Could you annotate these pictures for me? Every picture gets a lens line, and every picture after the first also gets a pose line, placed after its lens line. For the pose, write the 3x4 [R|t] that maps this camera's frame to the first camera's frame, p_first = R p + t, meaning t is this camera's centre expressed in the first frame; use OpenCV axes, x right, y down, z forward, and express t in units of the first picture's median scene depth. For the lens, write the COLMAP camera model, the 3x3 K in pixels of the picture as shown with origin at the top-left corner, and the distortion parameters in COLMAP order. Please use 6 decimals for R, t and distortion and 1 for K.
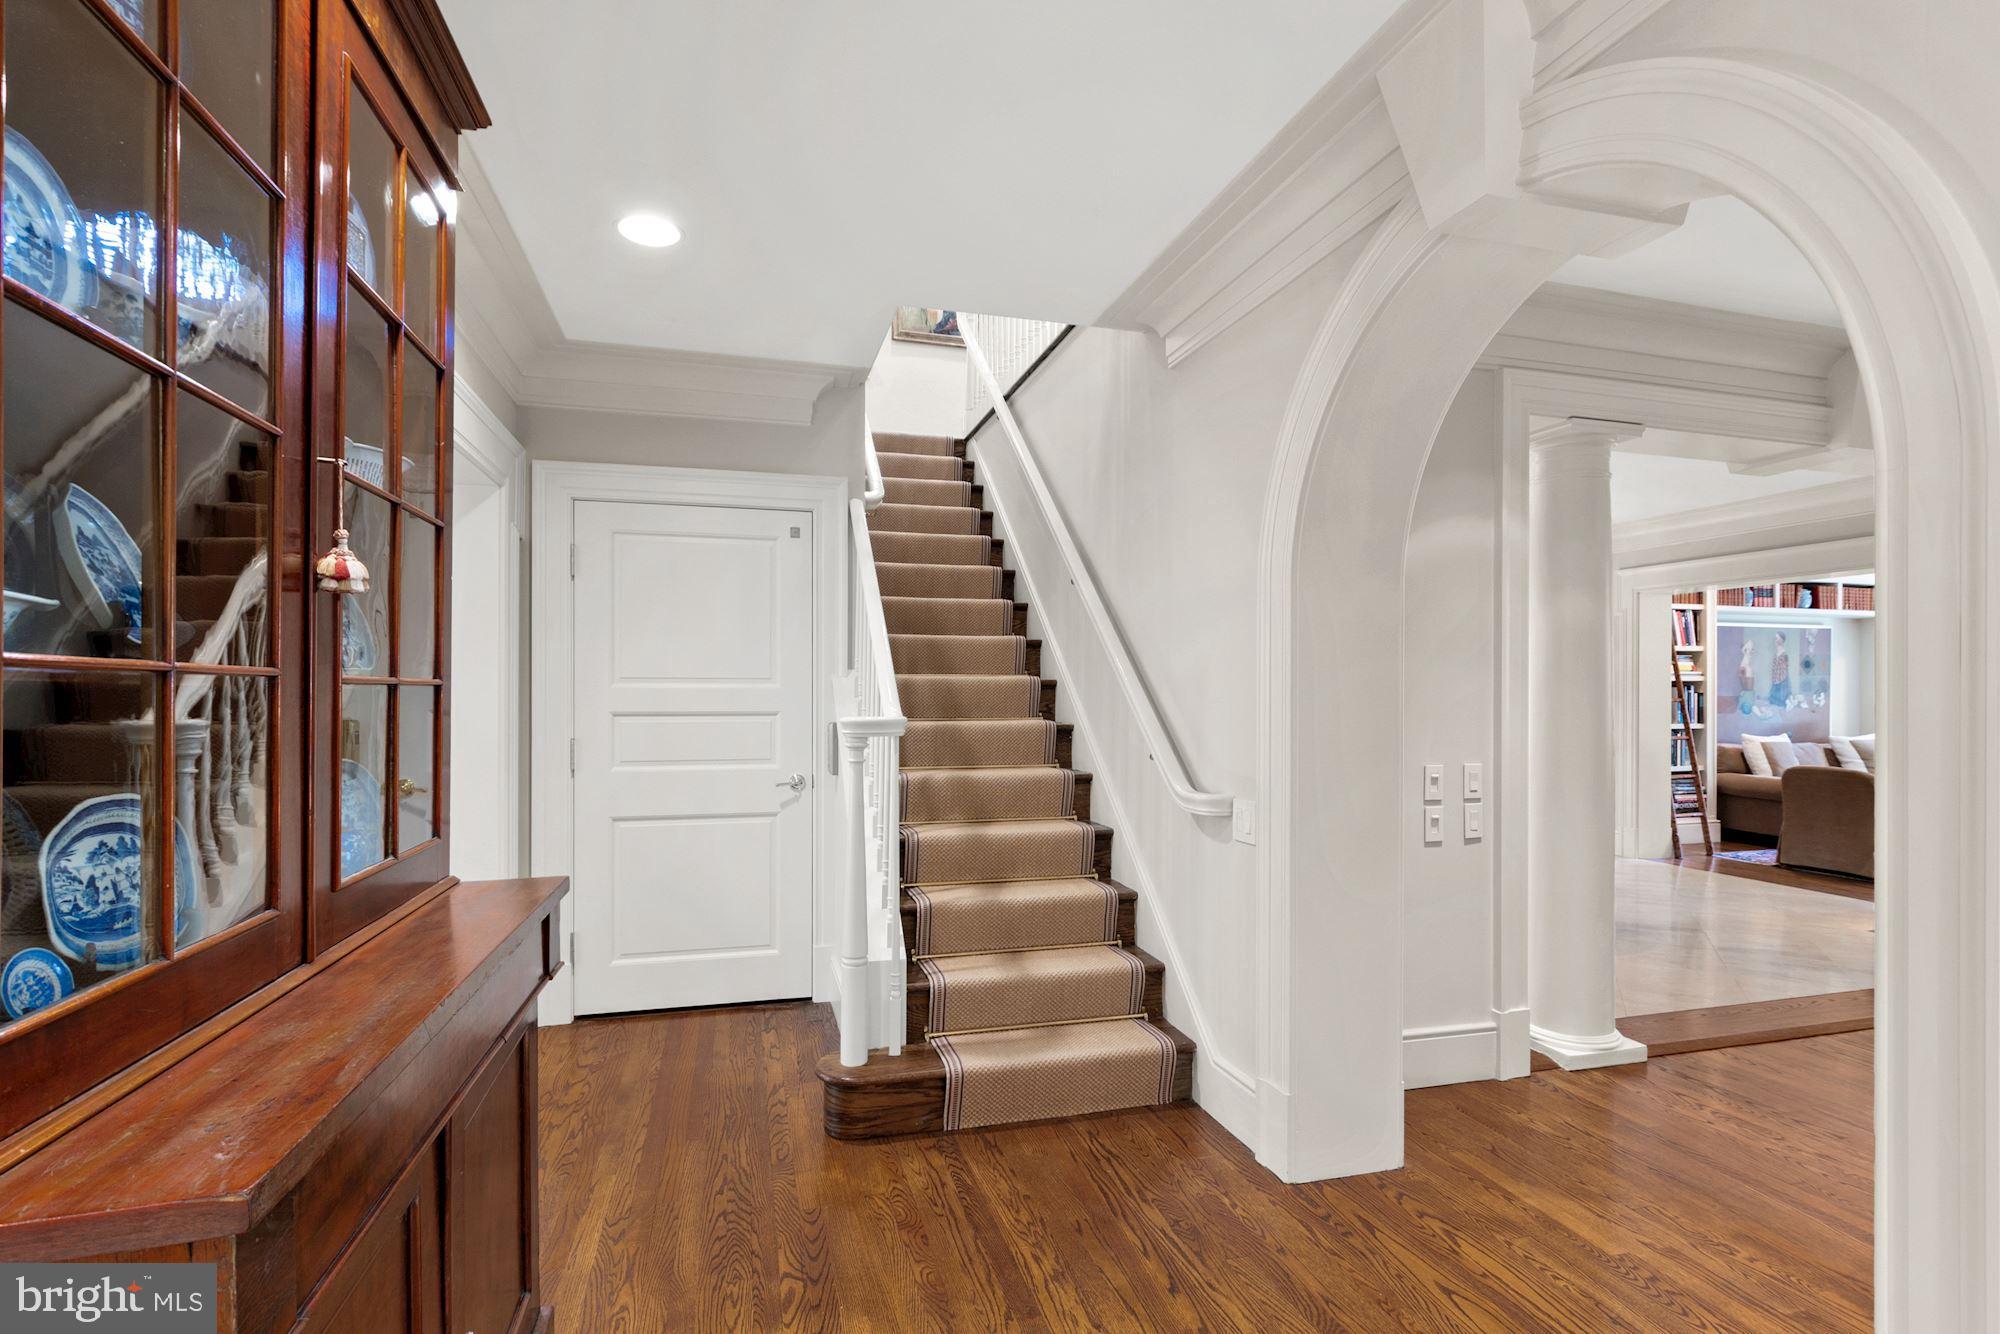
lens RADIAL K [[953.8, 0, 1002.8], [0, 953.8, 699.1], [0, 0, 1]] dist [-0.001230, -0.000387]
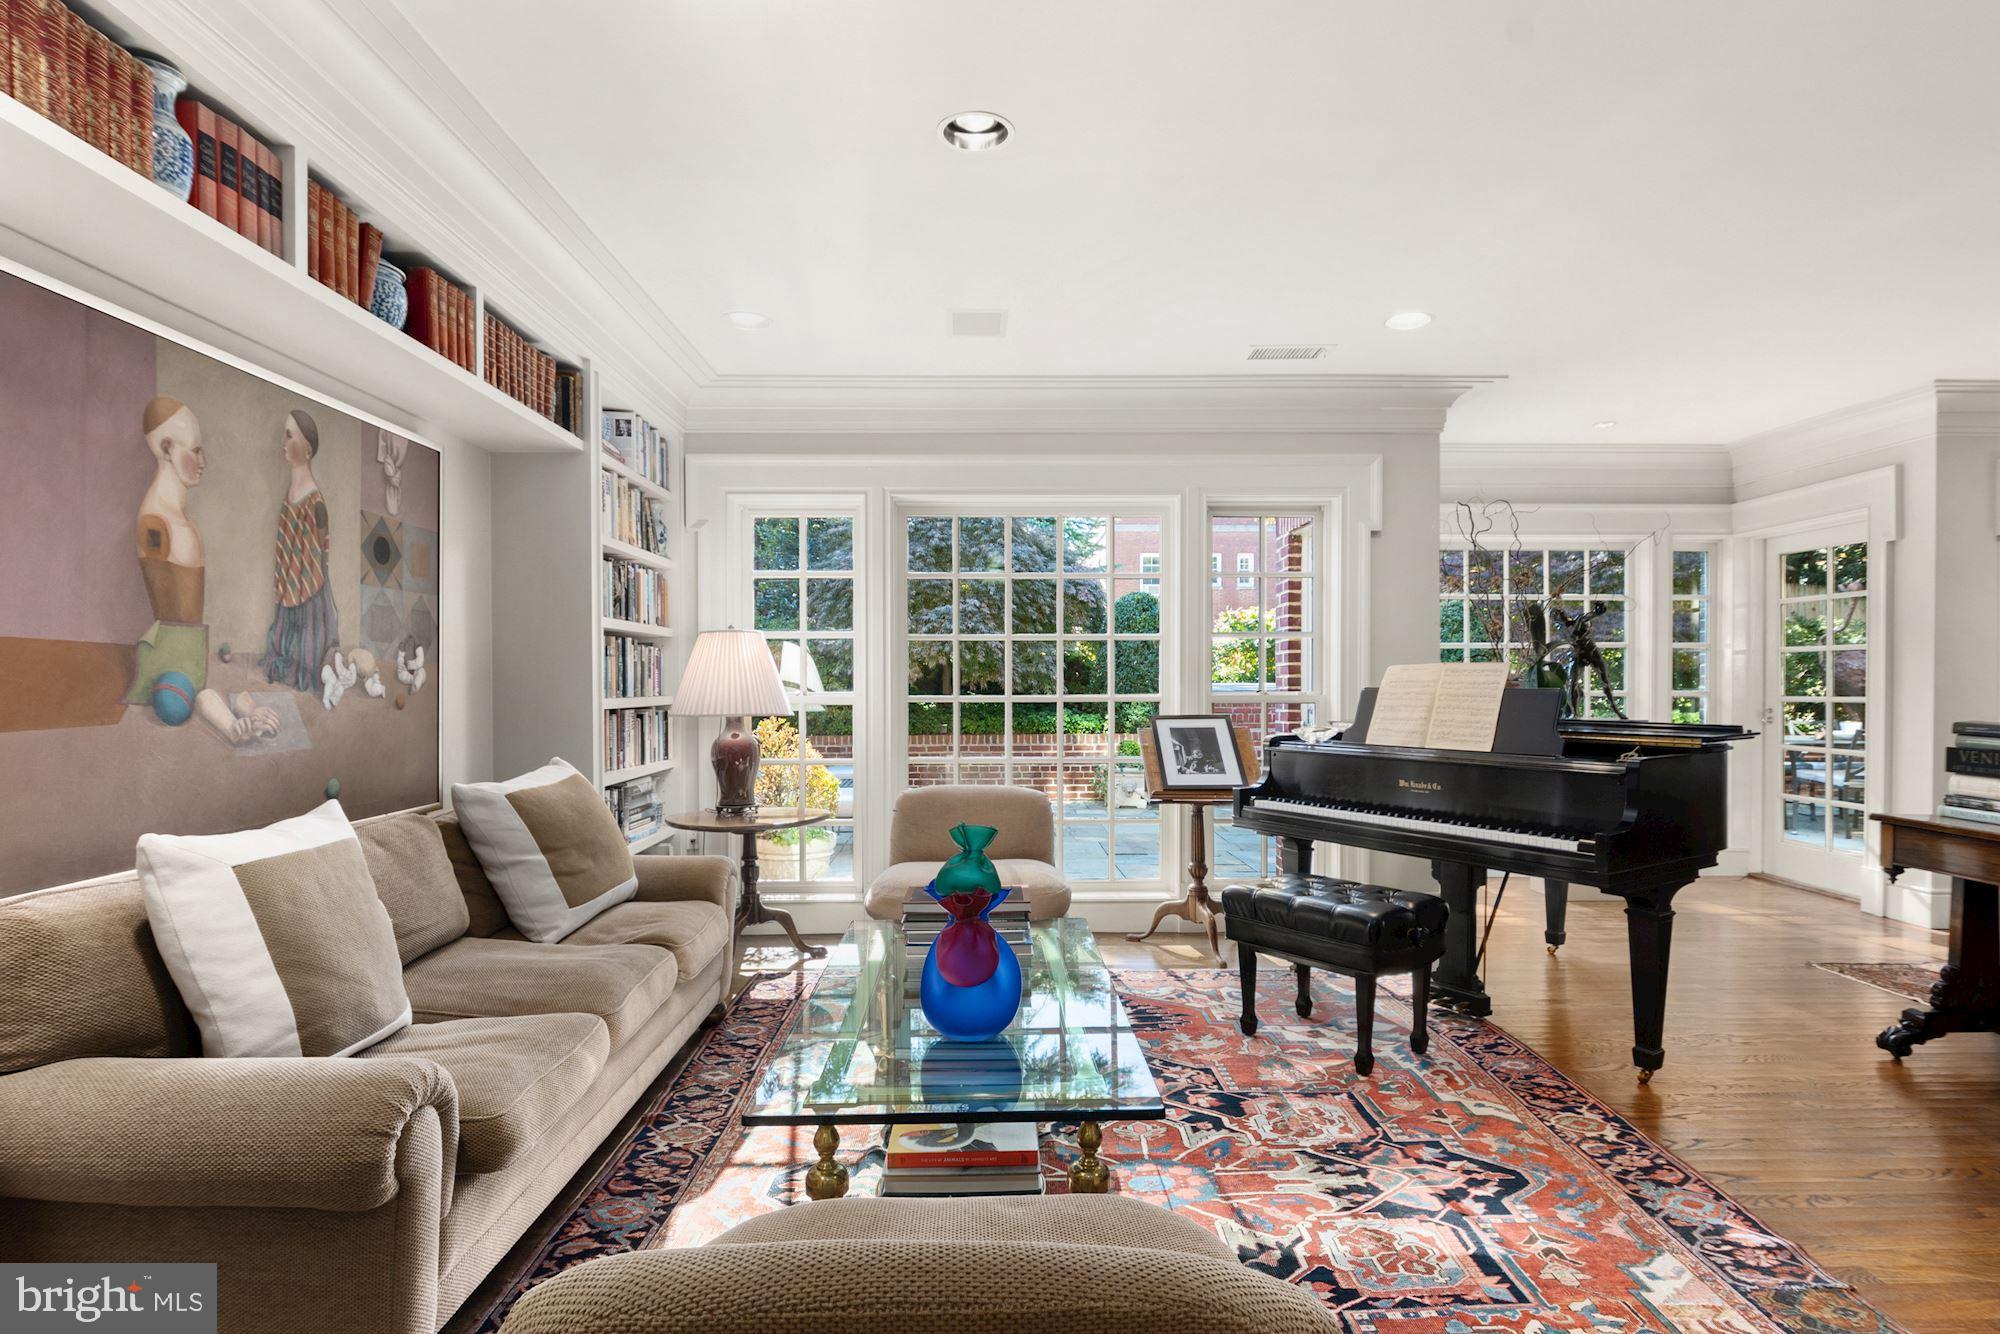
lens RADIAL K [[1004.5, 0, 998.3], [0, 1004.5, 691.1], [0, 0, 1]] dist [-0.001656, -0.000389]
pose [[0.240808, -0.011260, 0.970508, 0.592093], [0.008072, 0.999921, 0.009599, 0.006962], [-0.970539, 0.005523, 0.240879, 0.746928]]
